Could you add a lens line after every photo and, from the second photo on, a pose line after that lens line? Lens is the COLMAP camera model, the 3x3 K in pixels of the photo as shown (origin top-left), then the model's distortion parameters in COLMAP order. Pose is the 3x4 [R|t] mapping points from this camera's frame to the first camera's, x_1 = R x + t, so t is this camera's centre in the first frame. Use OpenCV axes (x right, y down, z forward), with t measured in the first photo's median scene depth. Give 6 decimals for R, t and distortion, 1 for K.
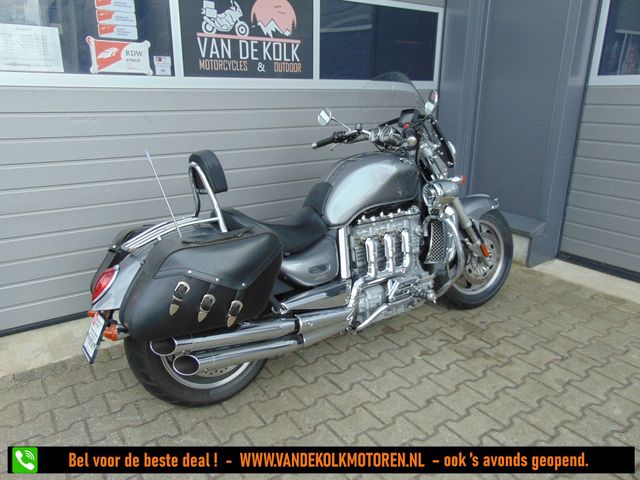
lens RADIAL K [[479.1, 0, 320.1], [0, 479.1, 238.9], [0, 0, 1]] dist [-0.024500, 0.060786]
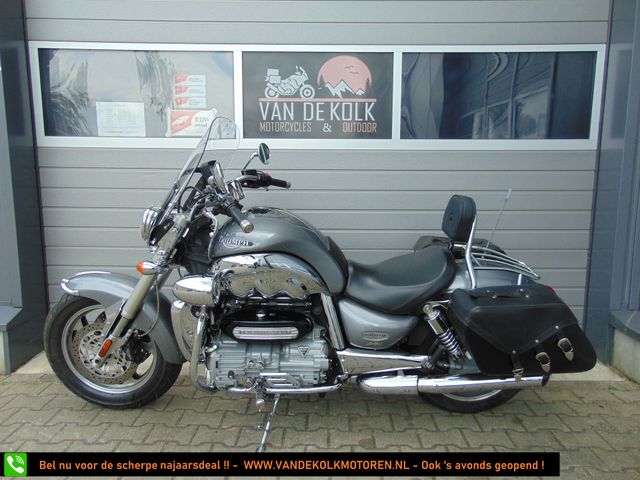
lens RADIAL K [[479.1, 0, 320.7], [0, 479.1, 240.3], [0, 0, 1]] dist [-0.024500, 0.060786]
pose [[0.810824, 0.077453, -0.580143, 0.484829], [-0.176418, 0.977448, -0.116071, -0.022852], [0.558069, 0.196461, 0.806202, 0.275853]]
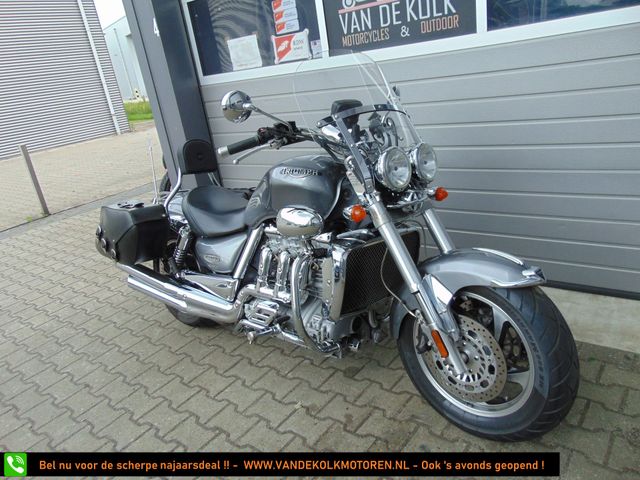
lens RADIAL K [[479.1, 0, 320.5], [0, 479.1, 241.3], [0, 0, 1]] dist [-0.024500, 0.060786]
pose [[0.278191, 0.294622, -0.914225, 0.786357], [-0.146314, 0.953687, 0.262817, -0.221323], [0.949317, 0.060650, 0.308415, 0.668275]]
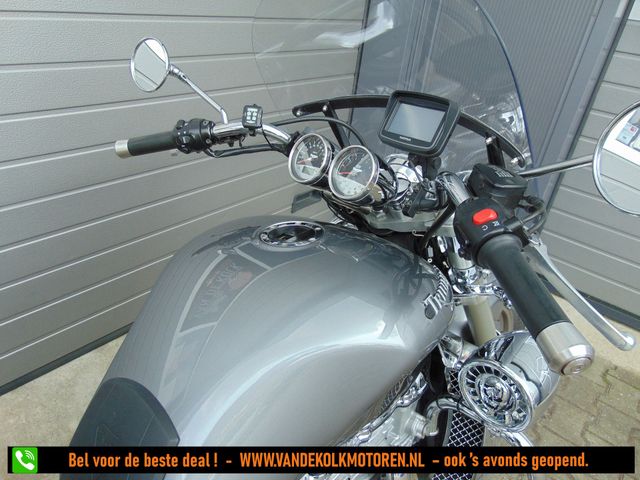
lens RADIAL K [[479.1, 0, 319.4], [0, 479.1, 236.8], [0, 0, 1]] dist [-0.024500, 0.060786]
pose [[0.955457, -0.033673, 0.293203, 0.022077], [-0.032130, 0.975697, 0.216756, -0.216018], [-0.293376, -0.216521, 0.931155, 0.622630]]
